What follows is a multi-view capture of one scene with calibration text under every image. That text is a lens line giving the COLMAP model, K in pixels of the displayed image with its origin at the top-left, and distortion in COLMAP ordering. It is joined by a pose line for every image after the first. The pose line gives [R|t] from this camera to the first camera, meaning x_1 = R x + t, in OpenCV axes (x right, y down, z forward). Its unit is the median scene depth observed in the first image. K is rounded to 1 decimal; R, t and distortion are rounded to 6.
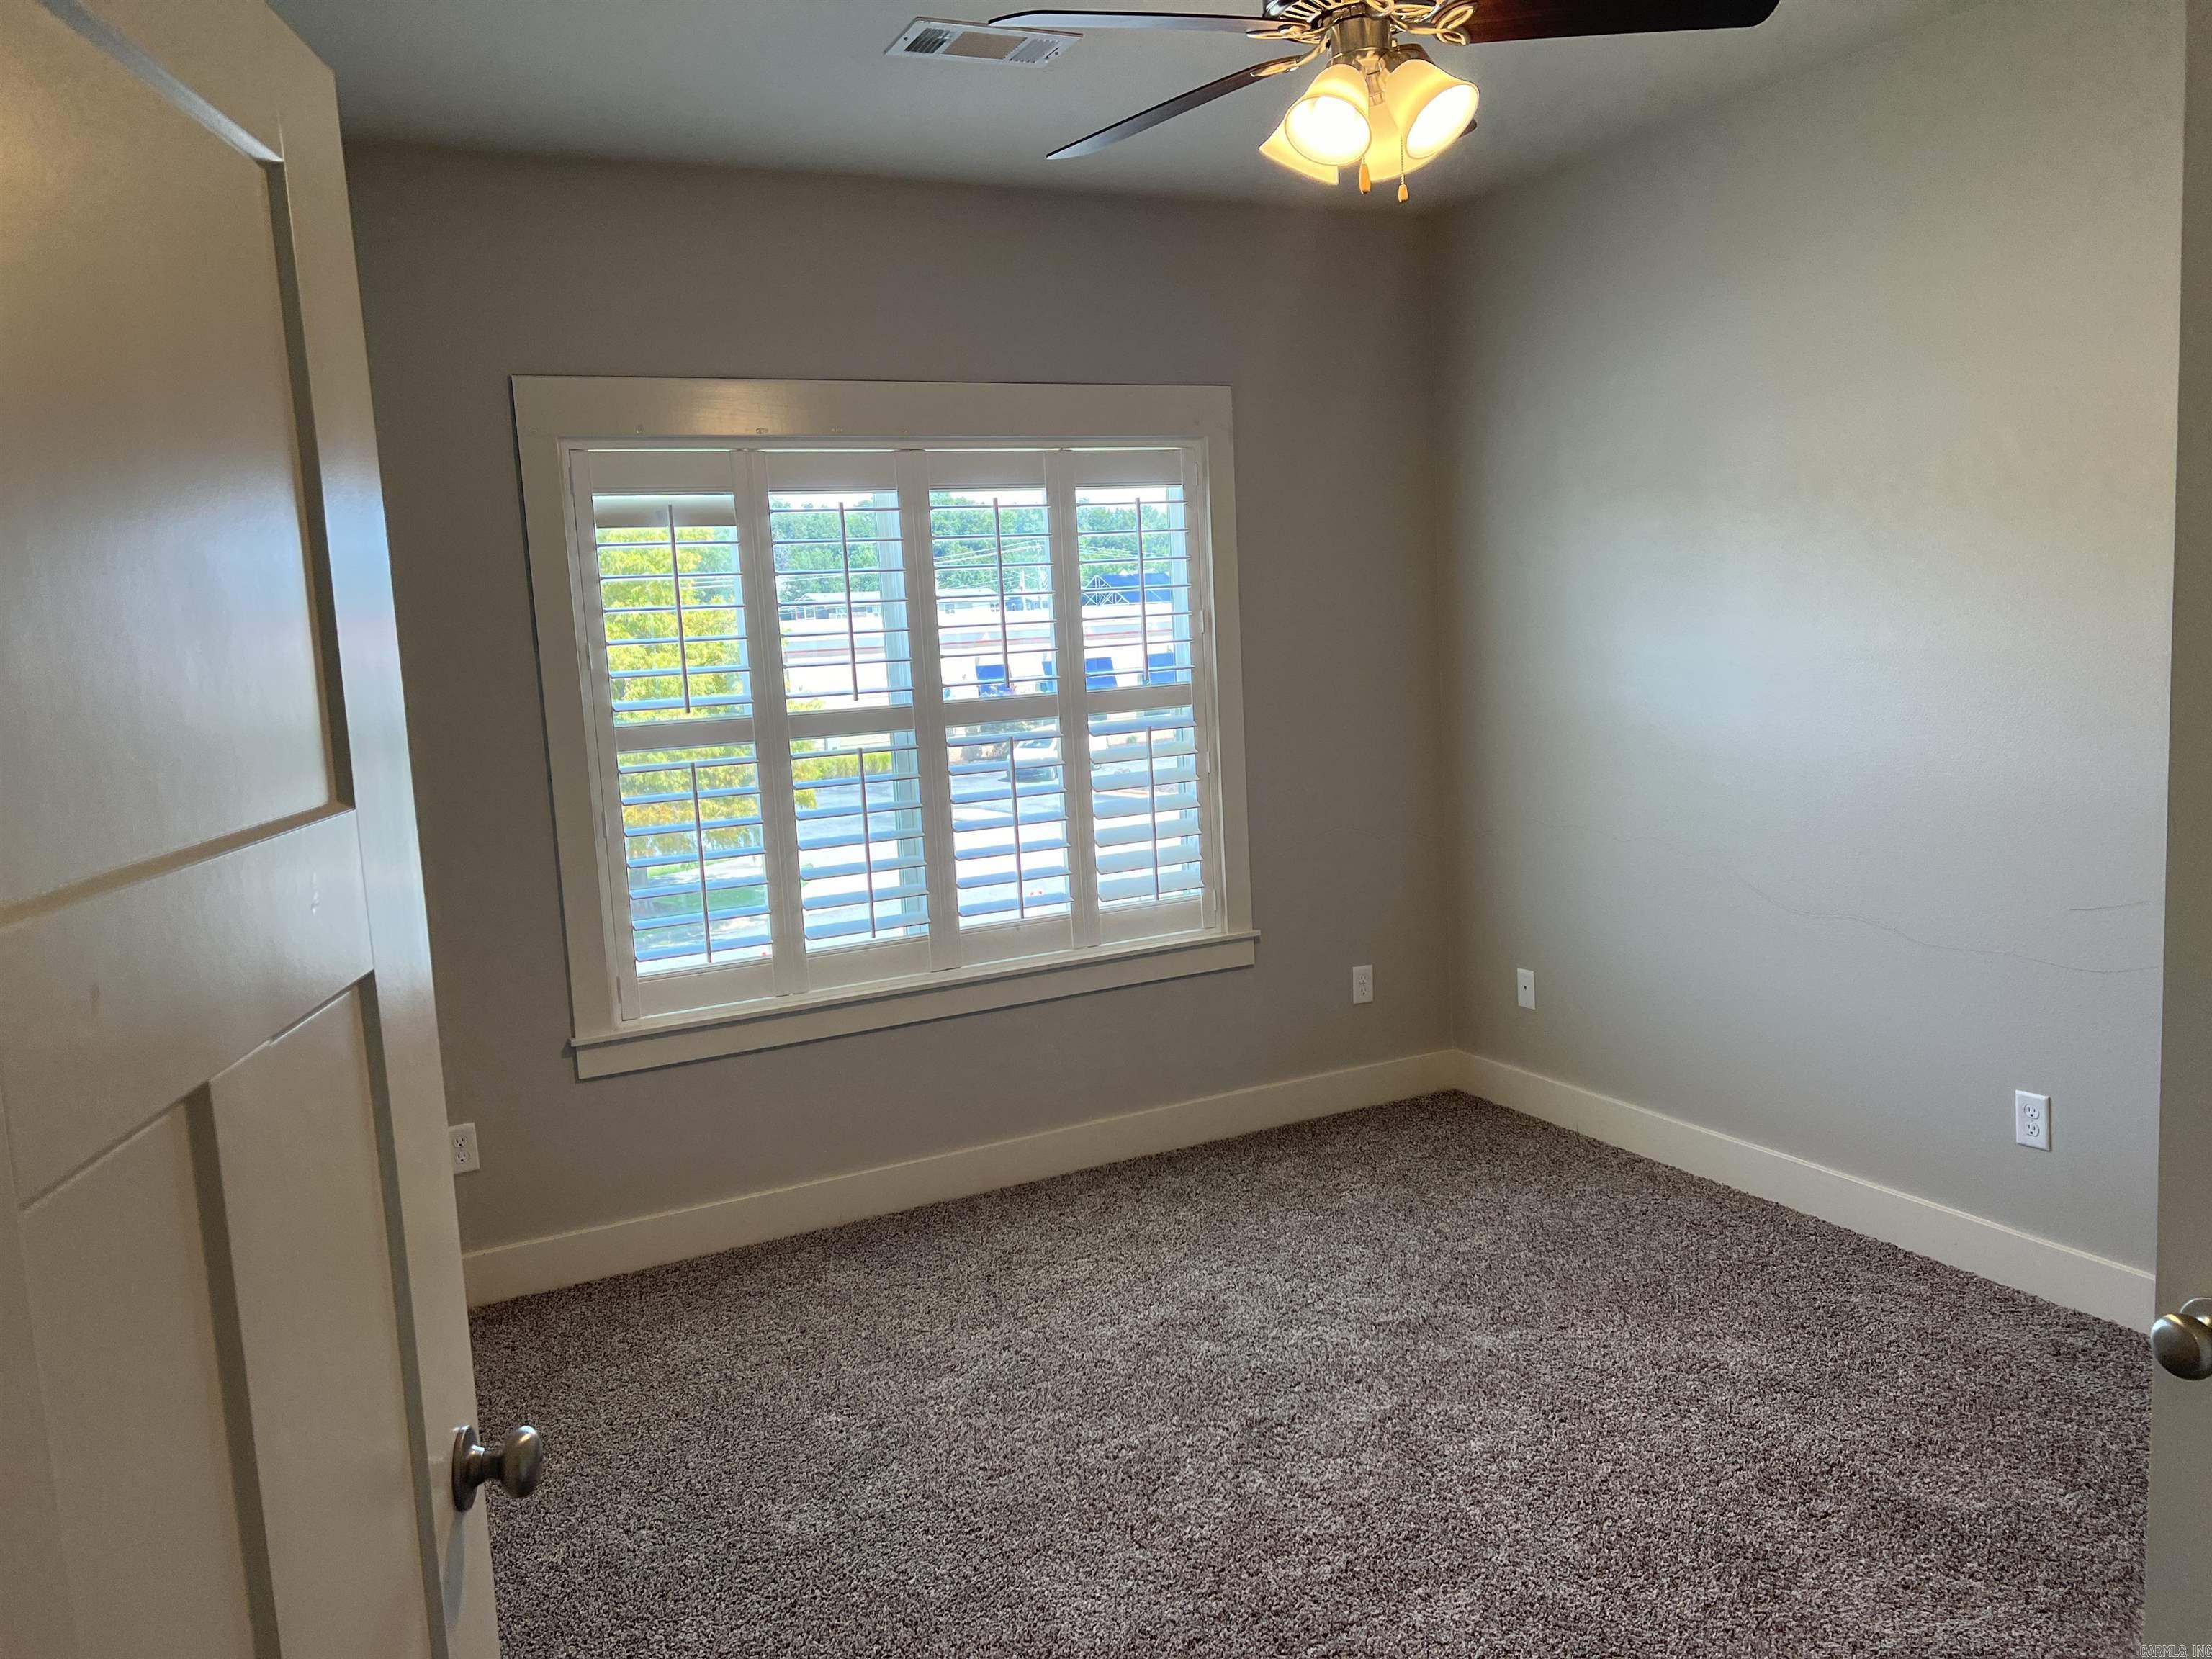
lens RADIAL K [[1668.0, 0, 1100.2], [0, 1668.0, 819.8], [0, 0, 1]] dist [0.075013, -0.085600]
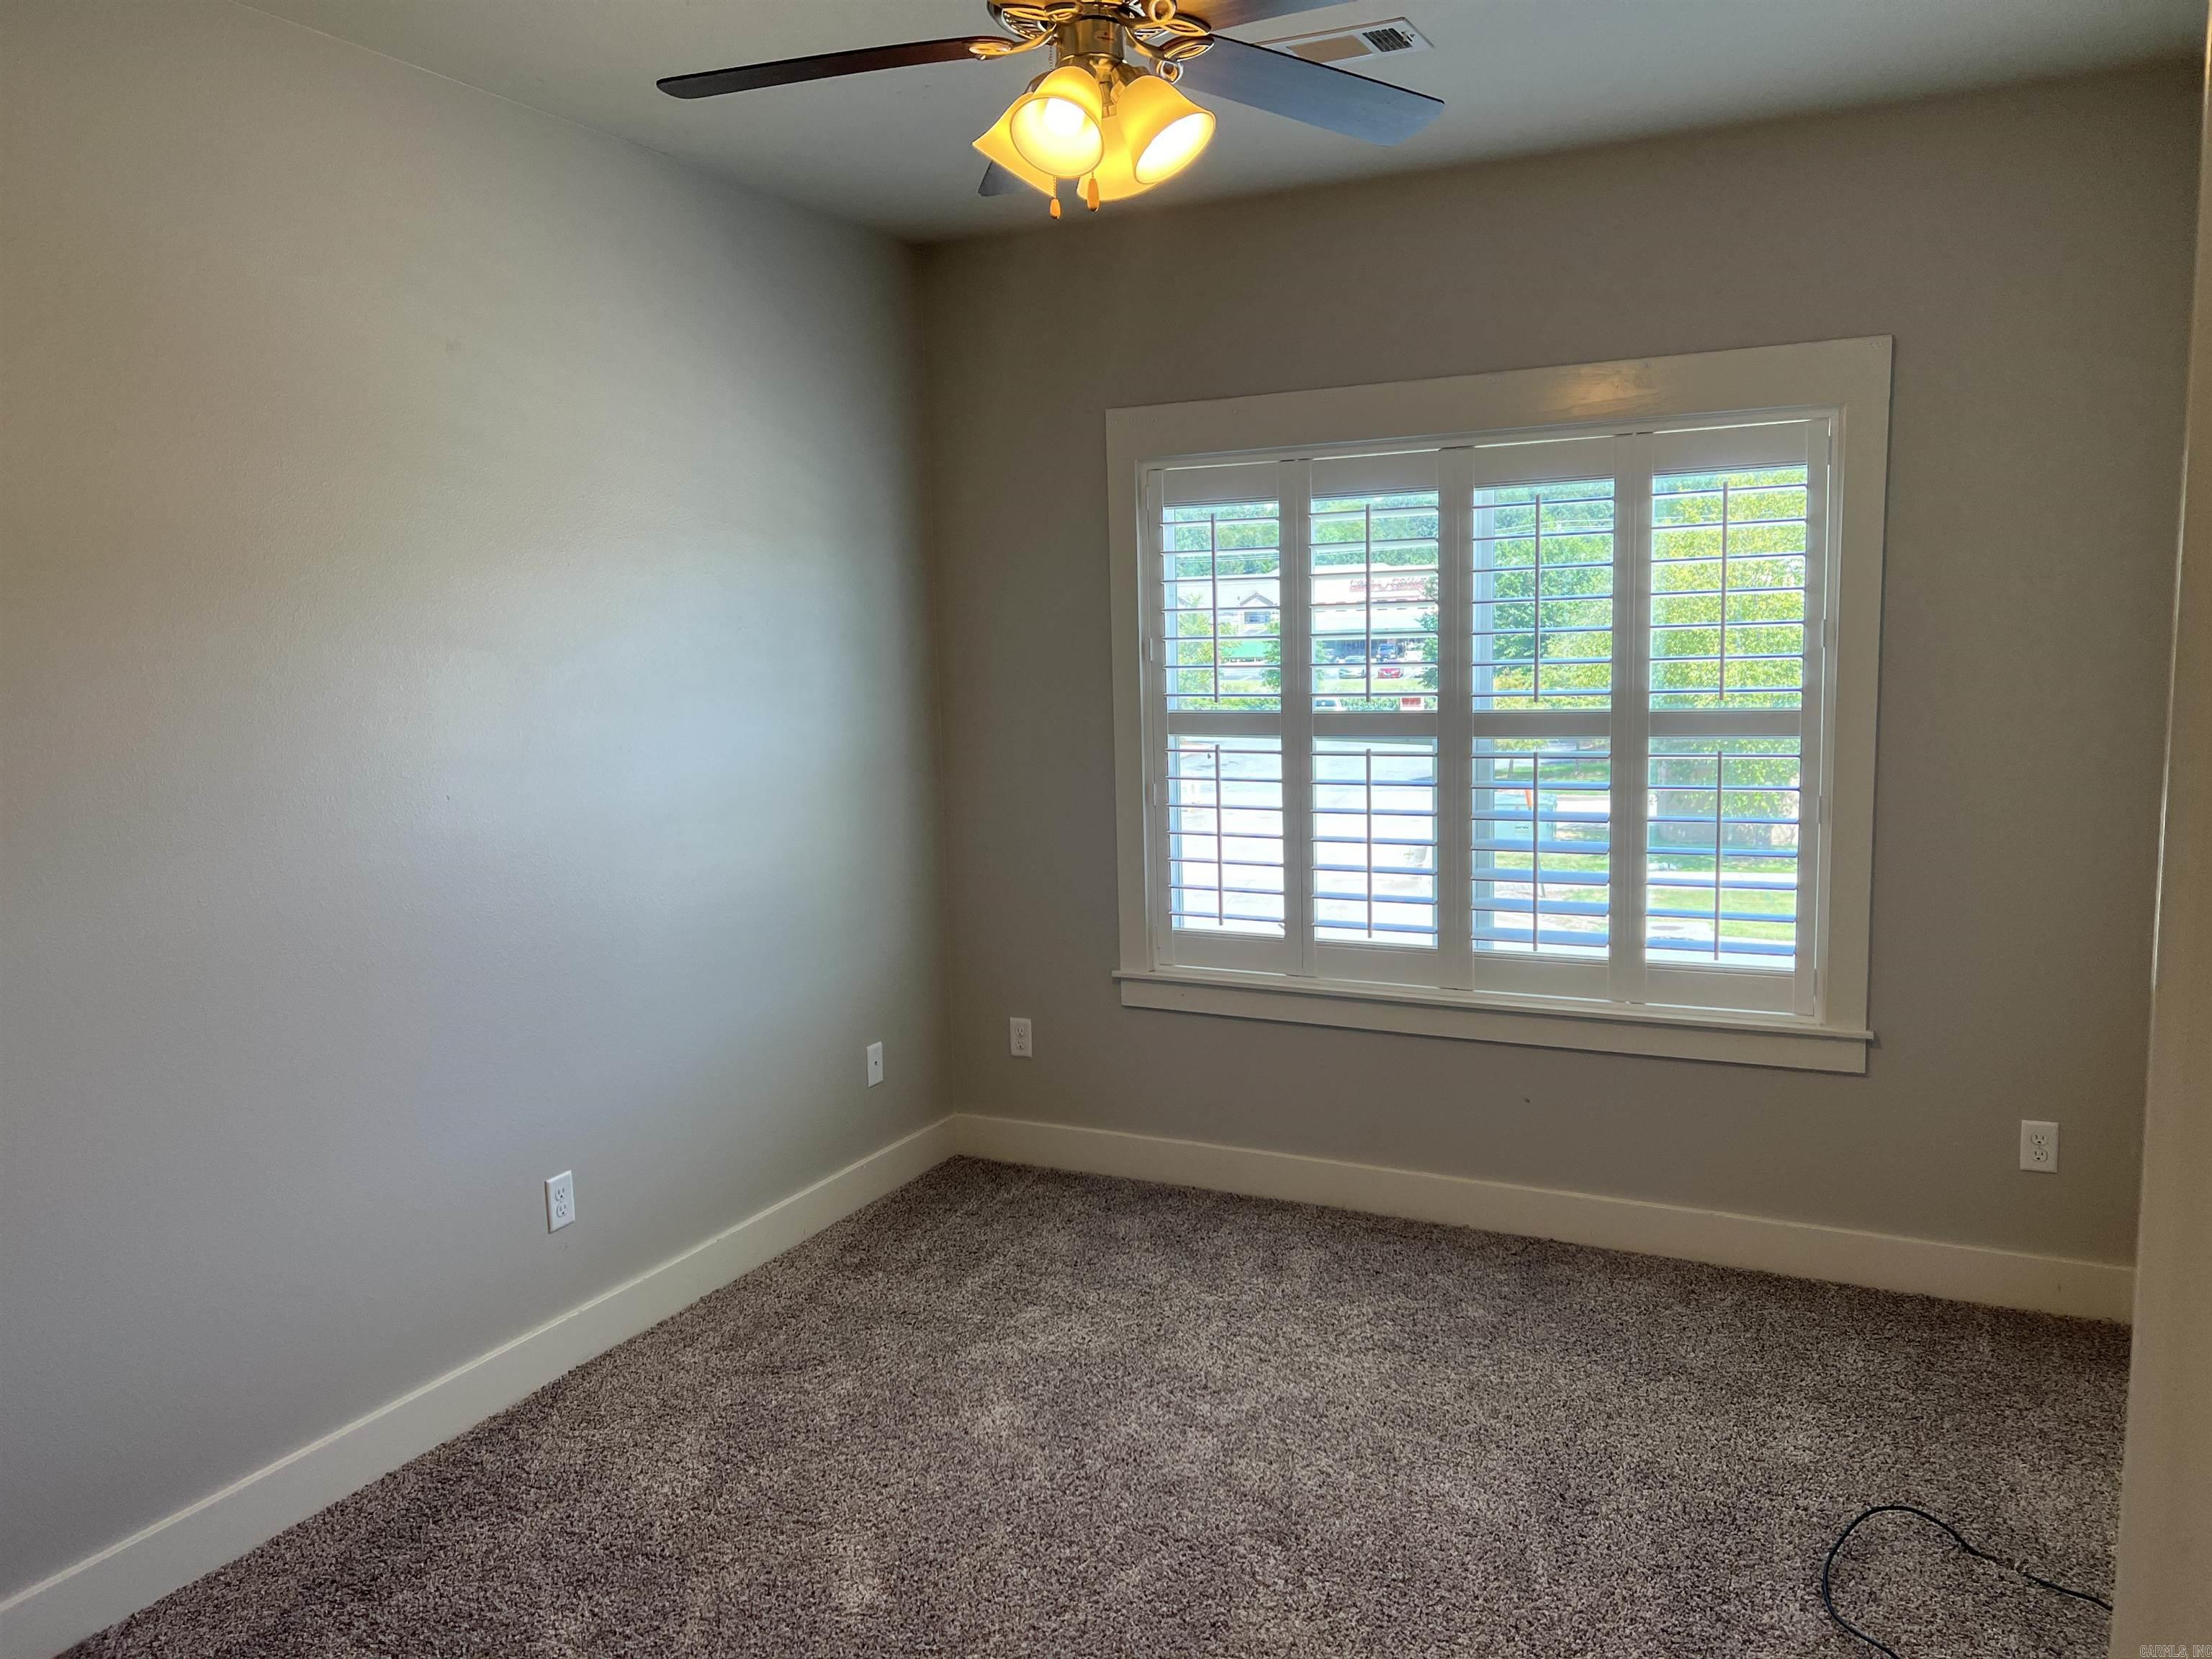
lens RADIAL K [[1668.0, 0, 1119.2], [0, 1668.0, 843.0], [0, 0, 1]] dist [0.075013, -0.085600]
pose [[0.588344, 0.142076, -0.796031, 0.518773], [-0.109083, 0.989390, 0.095963, -0.060960], [0.801219, 0.030374, 0.597600, 0.248782]]
